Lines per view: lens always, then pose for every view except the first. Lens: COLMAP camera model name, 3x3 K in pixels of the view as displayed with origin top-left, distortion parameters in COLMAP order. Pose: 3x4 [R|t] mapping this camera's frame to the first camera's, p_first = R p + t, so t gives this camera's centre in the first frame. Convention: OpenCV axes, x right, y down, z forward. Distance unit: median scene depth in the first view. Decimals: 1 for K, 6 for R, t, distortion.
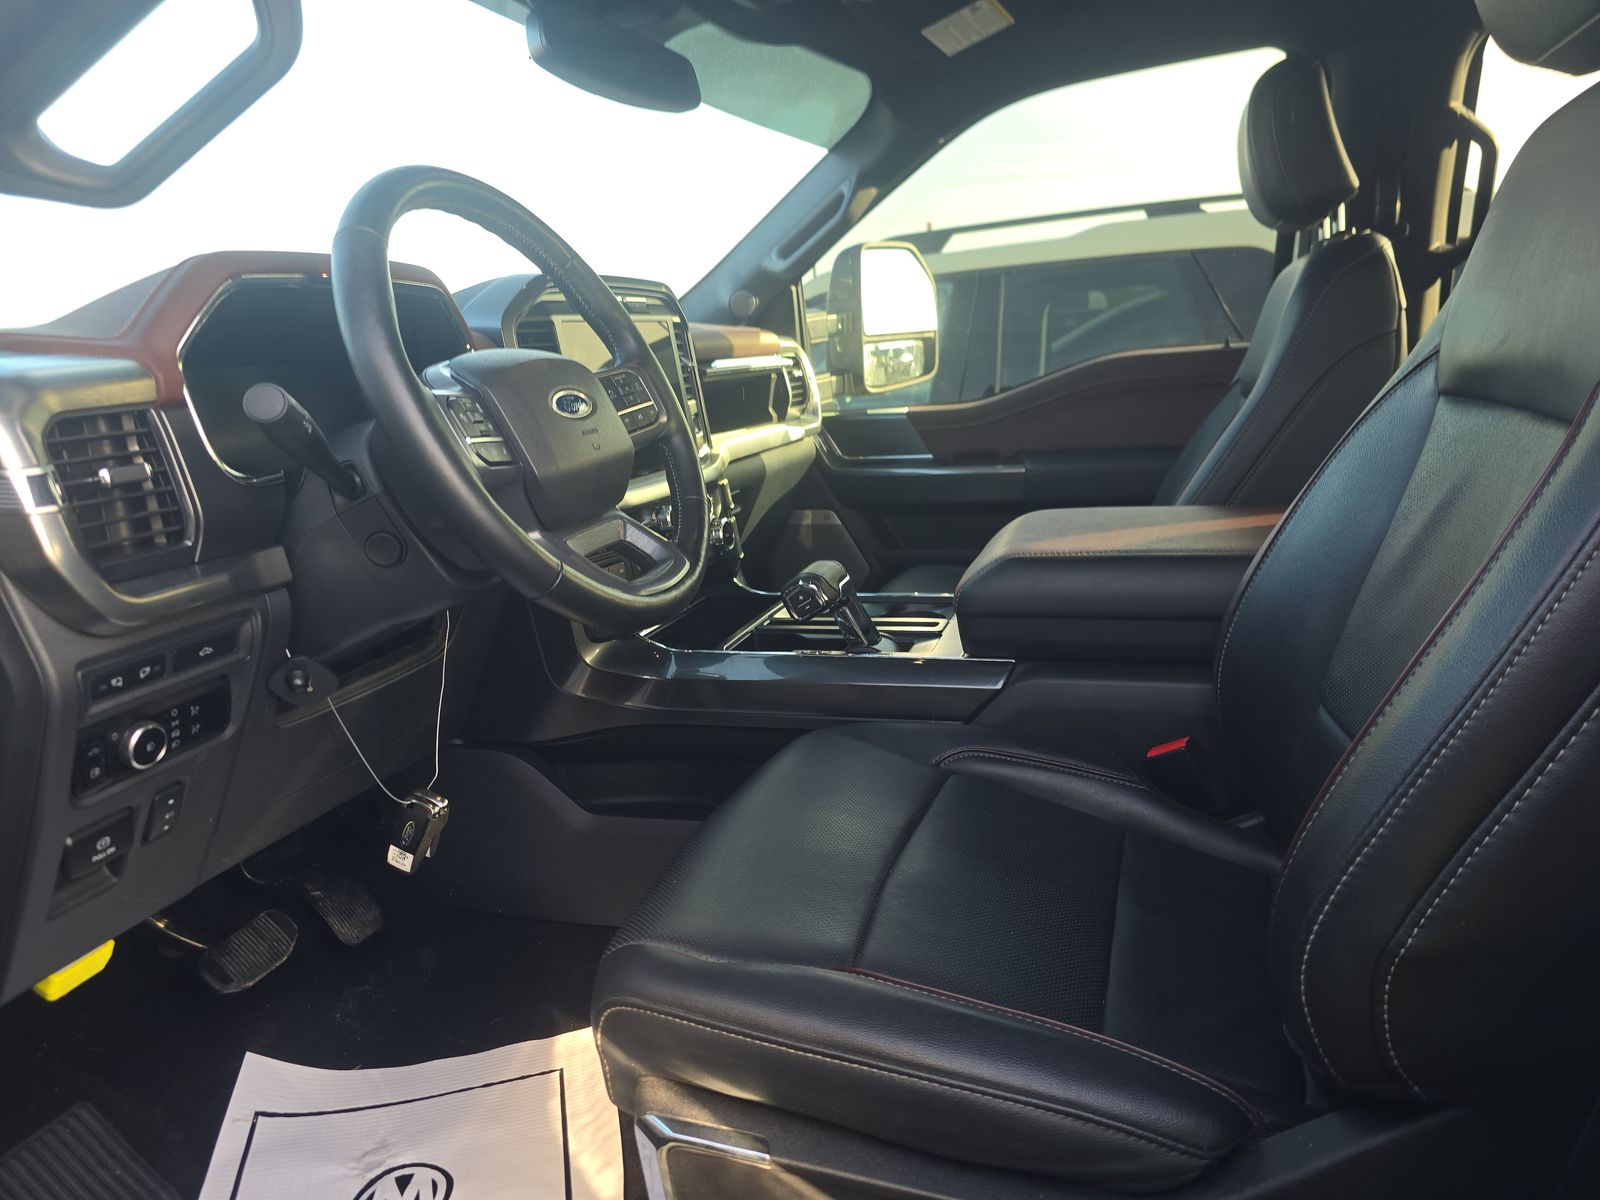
lens RADIAL K [[1094.0, 0, 805.3], [0, 1094.0, 604.3], [0, 0, 1]] dist [0.000144, -0.000502]
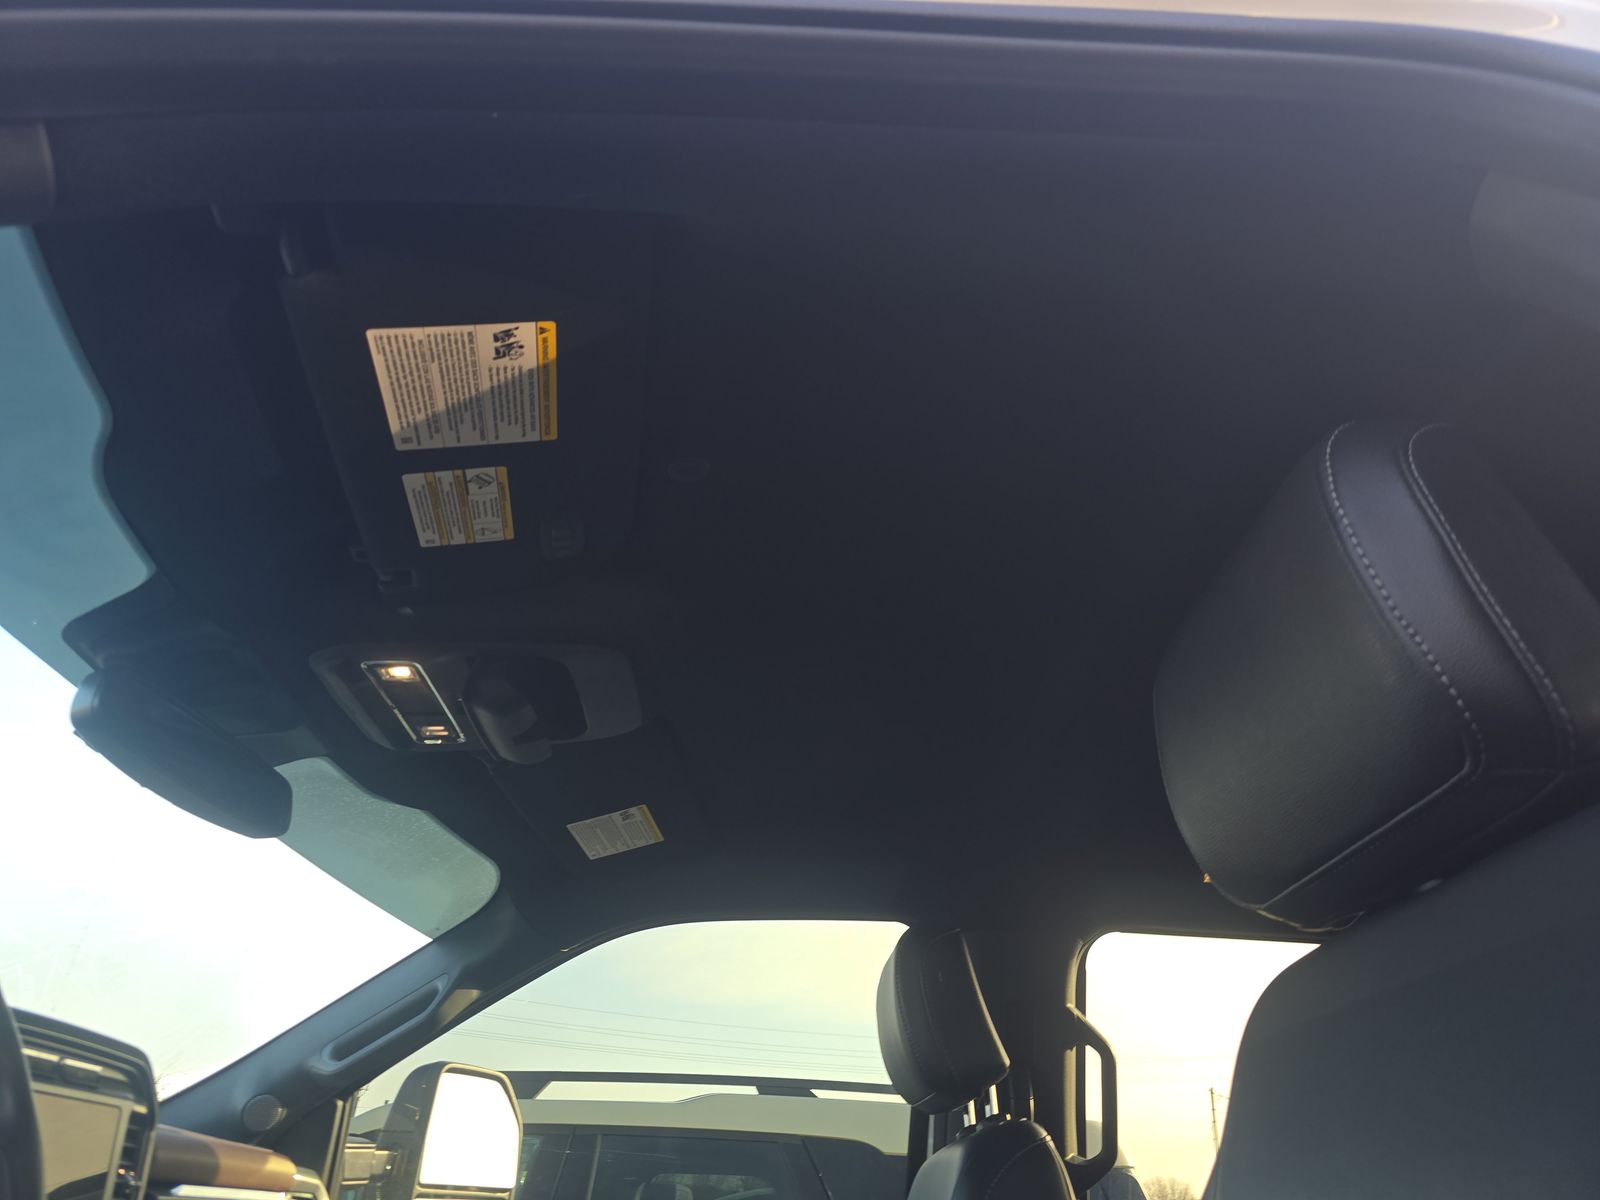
lens RADIAL K [[1094.0, 0, 805.3], [0, 1094.0, 604.3], [0, 0, 1]] dist [0.000144, -0.000502]
pose [[0.932920, 0.258448, 0.250729, 0.011675], [-0.015407, 0.724318, -0.689294, -0.021091], [-0.359754, 0.639193, 0.679713, 0.151458]]
